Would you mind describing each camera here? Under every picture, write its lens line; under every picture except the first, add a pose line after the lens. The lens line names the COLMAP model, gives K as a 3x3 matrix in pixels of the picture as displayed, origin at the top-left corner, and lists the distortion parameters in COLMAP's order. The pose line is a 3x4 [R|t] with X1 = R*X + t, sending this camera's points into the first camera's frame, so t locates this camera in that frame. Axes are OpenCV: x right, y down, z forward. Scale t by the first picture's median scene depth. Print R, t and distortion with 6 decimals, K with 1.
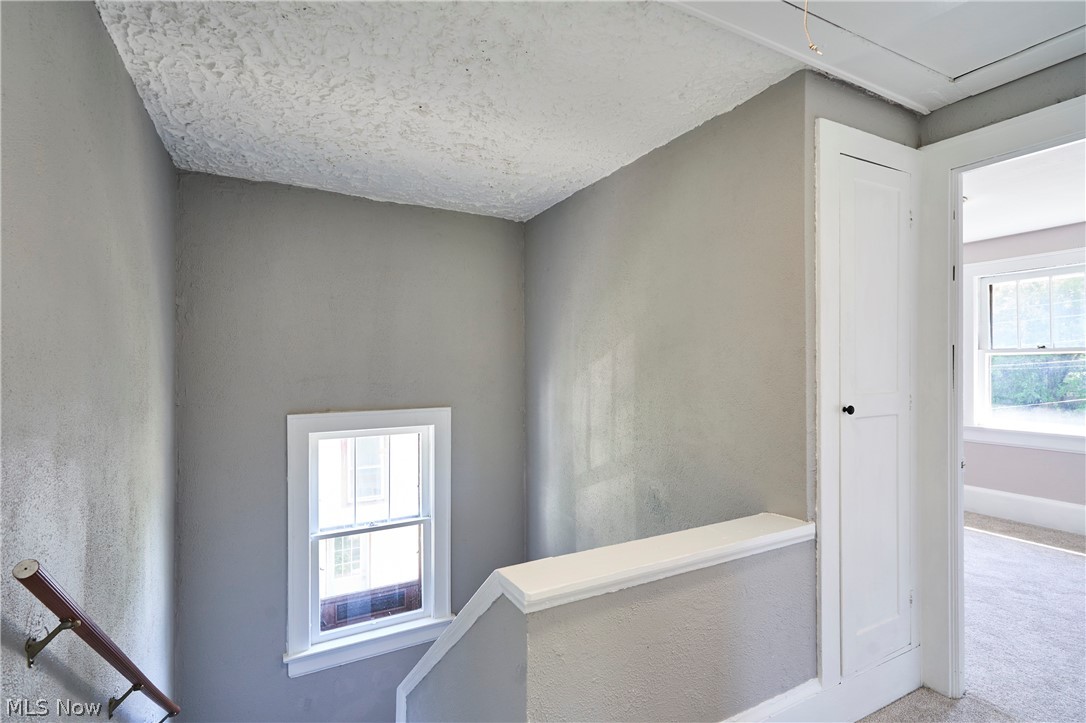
lens RADIAL K [[504.5, 0, 543.6], [0, 504.5, 365.7], [0, 0, 1]] dist [-0.000157, 0.000060]
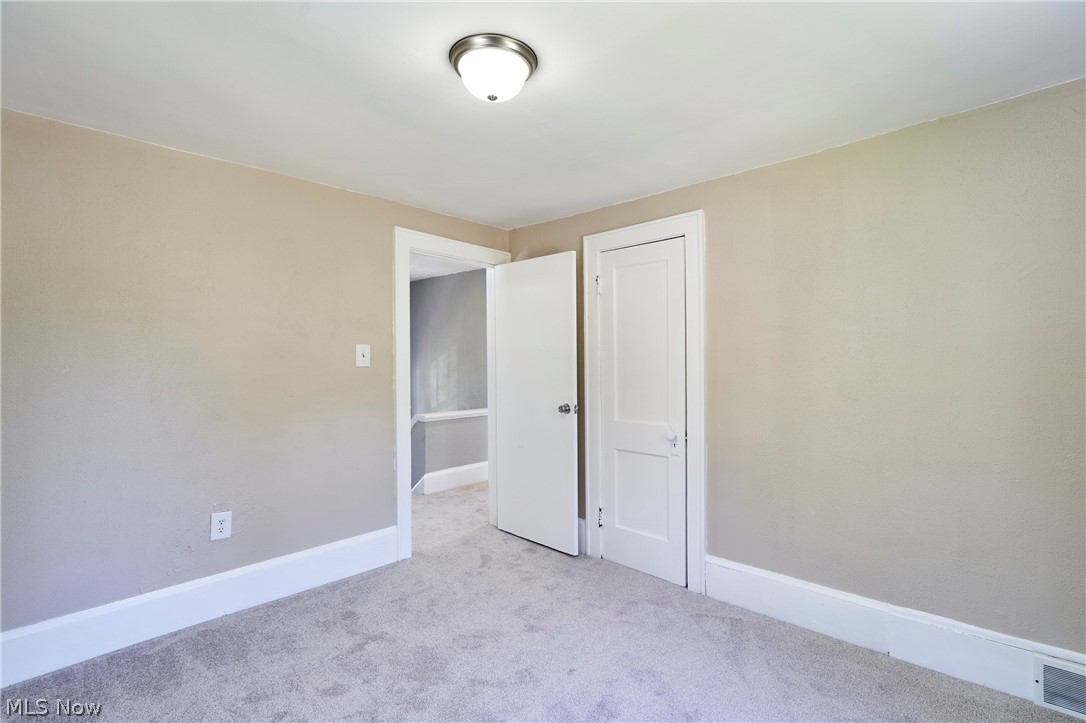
lens RADIAL K [[504.5, 0, 543.6], [0, 504.5, 365.7], [0, 0, 1]] dist [-0.000157, 0.000060]
pose [[0.948313, -0.005304, 0.317293, -0.181140], [0.001485, 0.999924, 0.012277, 0.008892], [-0.317334, -0.011171, 0.948248, -1.325141]]
